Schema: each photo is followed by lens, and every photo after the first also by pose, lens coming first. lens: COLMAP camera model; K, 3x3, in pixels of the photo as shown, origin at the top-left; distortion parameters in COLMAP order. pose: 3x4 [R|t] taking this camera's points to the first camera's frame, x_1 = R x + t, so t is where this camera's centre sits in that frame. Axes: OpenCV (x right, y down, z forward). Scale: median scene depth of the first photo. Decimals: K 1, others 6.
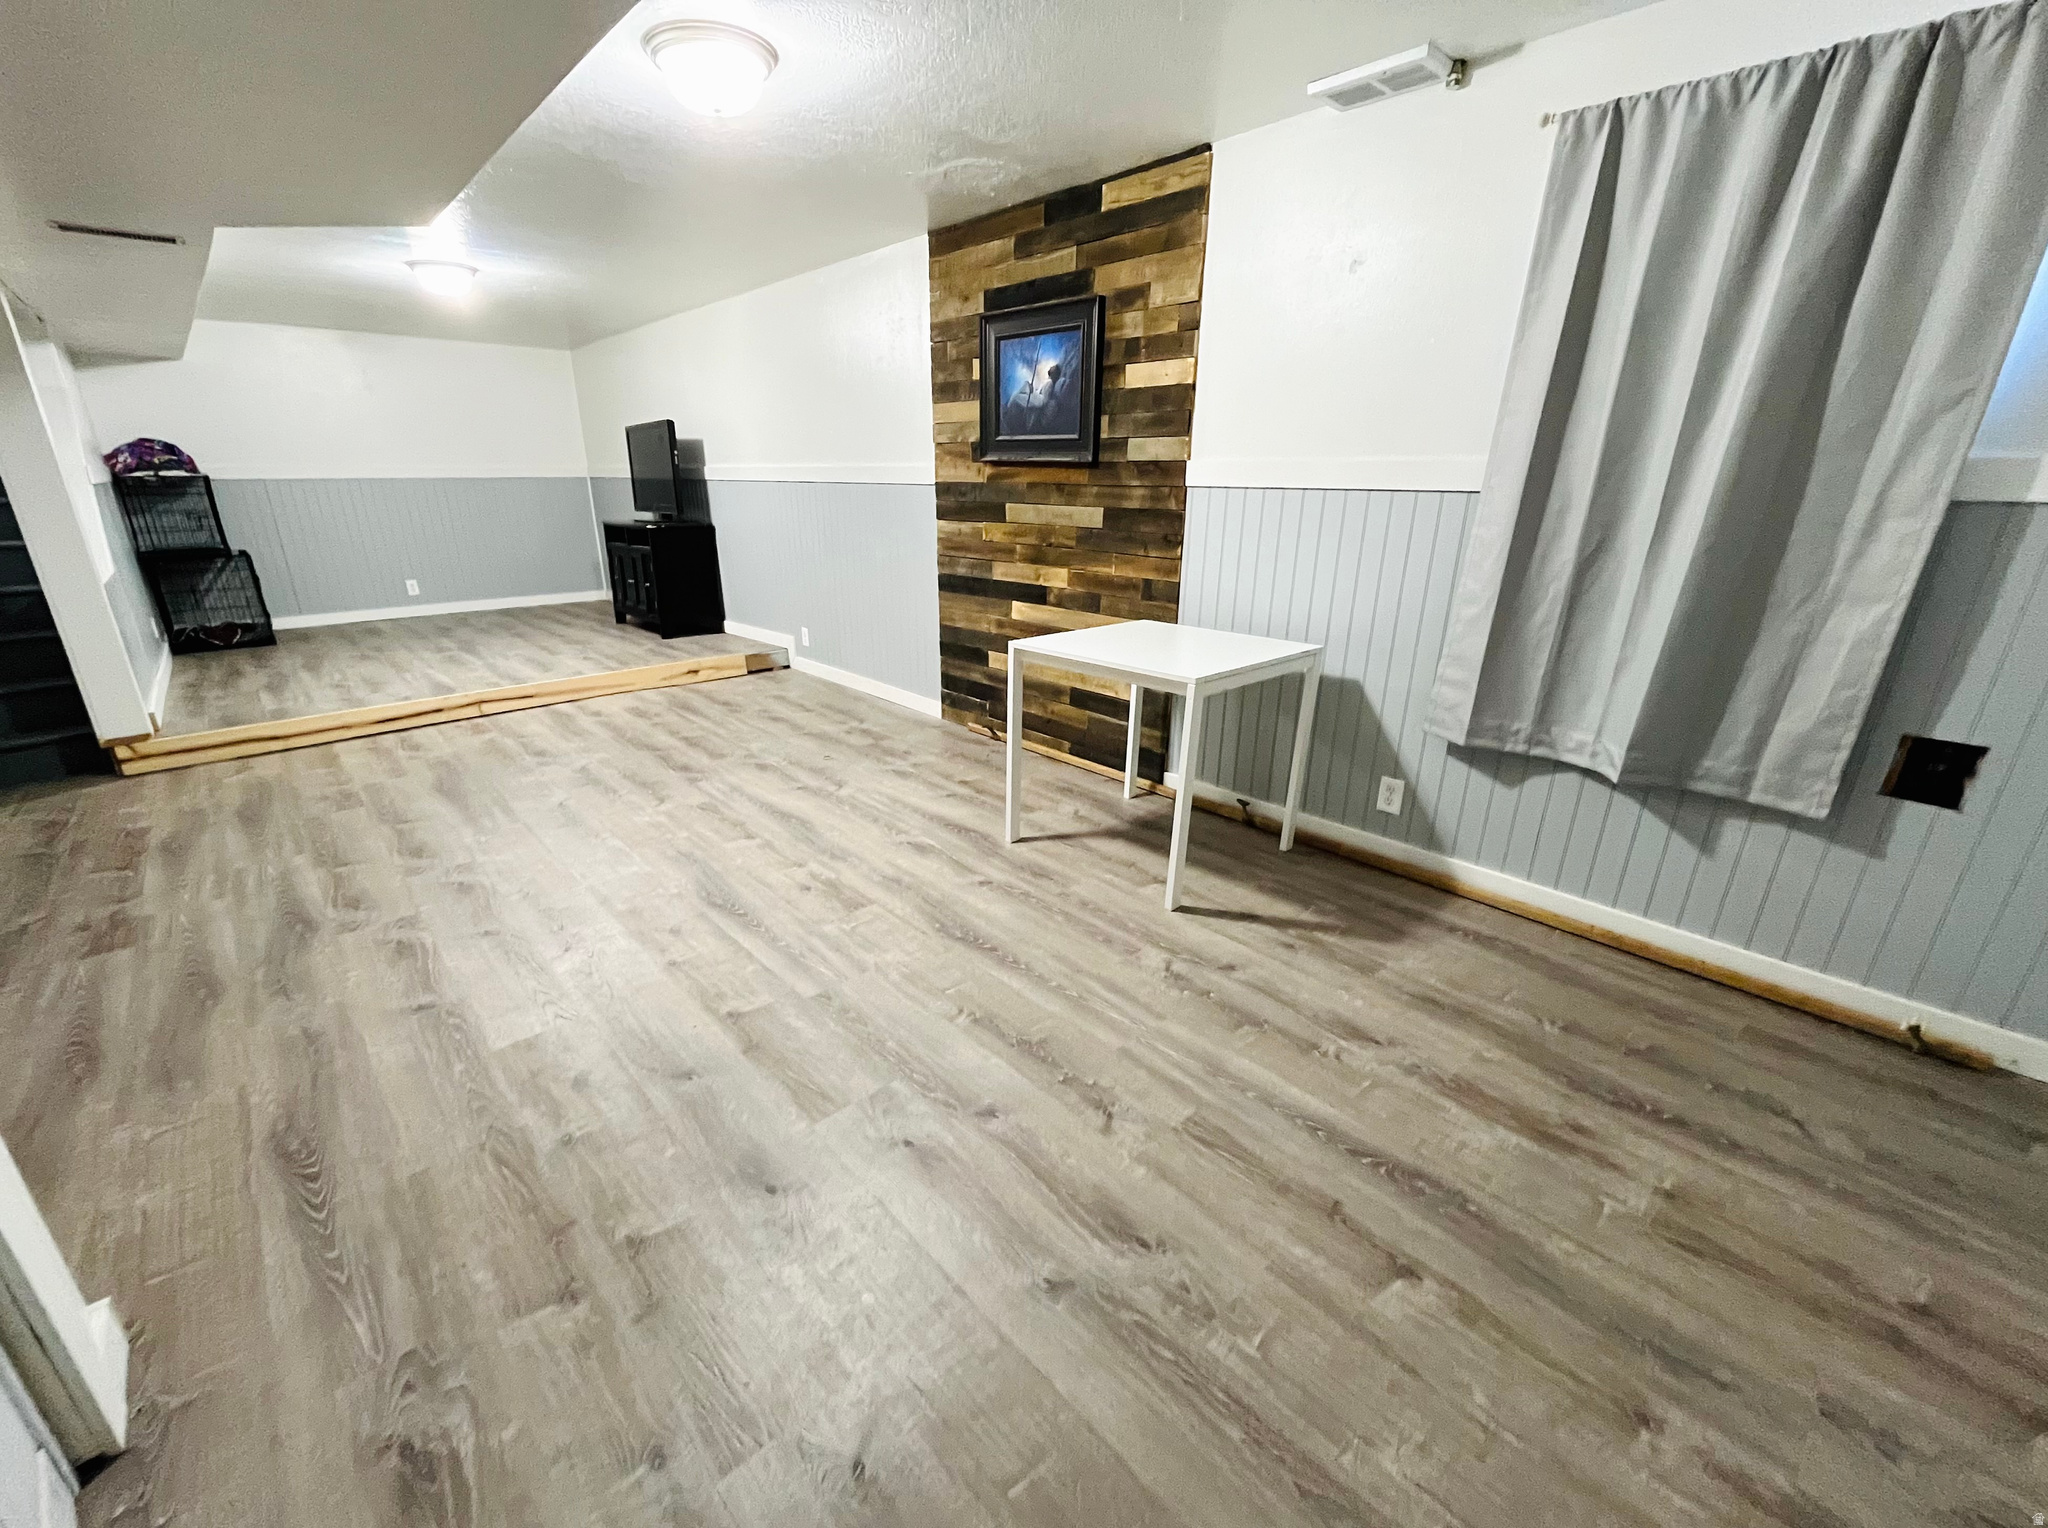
lens RADIAL K [[834.0, 0, 990.7], [0, 834.0, 764.2], [0, 0, 1]] dist [0.000811, 0.000028]
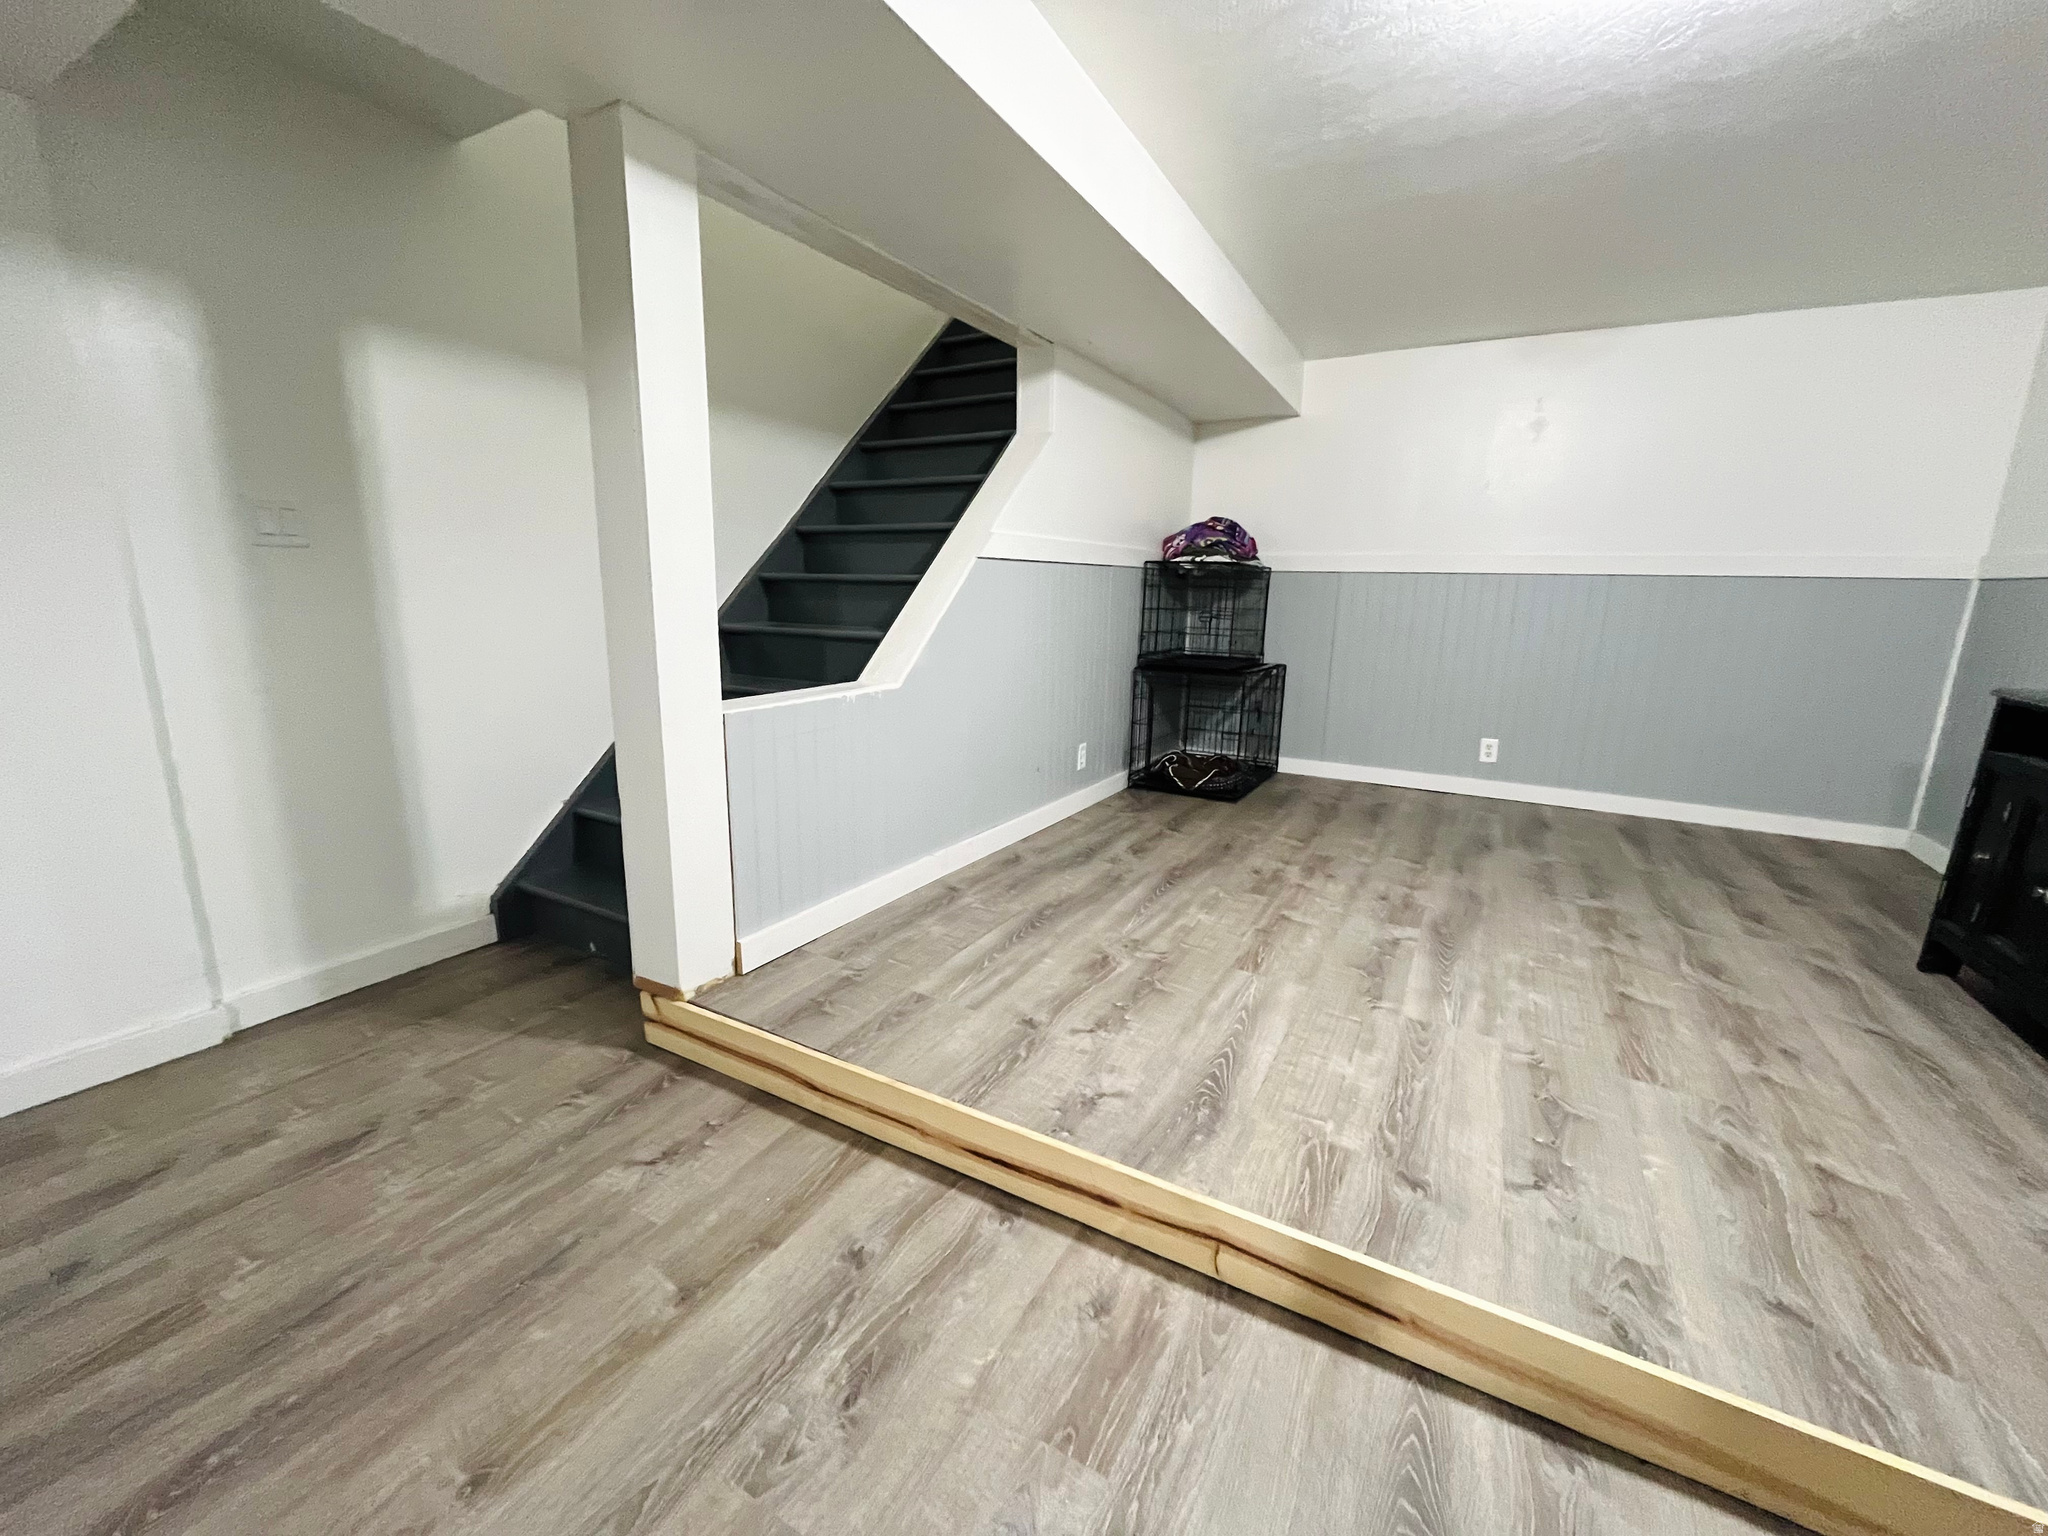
lens RADIAL K [[834.0, 0, 990.7], [0, 834.0, 768.2], [0, 0, 1]] dist [0.000811, 0.000028]
pose [[0.303322, 0.210237, -0.929406, -0.301232], [-0.332120, 0.937521, 0.103681, -0.179274], [0.893136, 0.277226, 0.354195, 0.590105]]
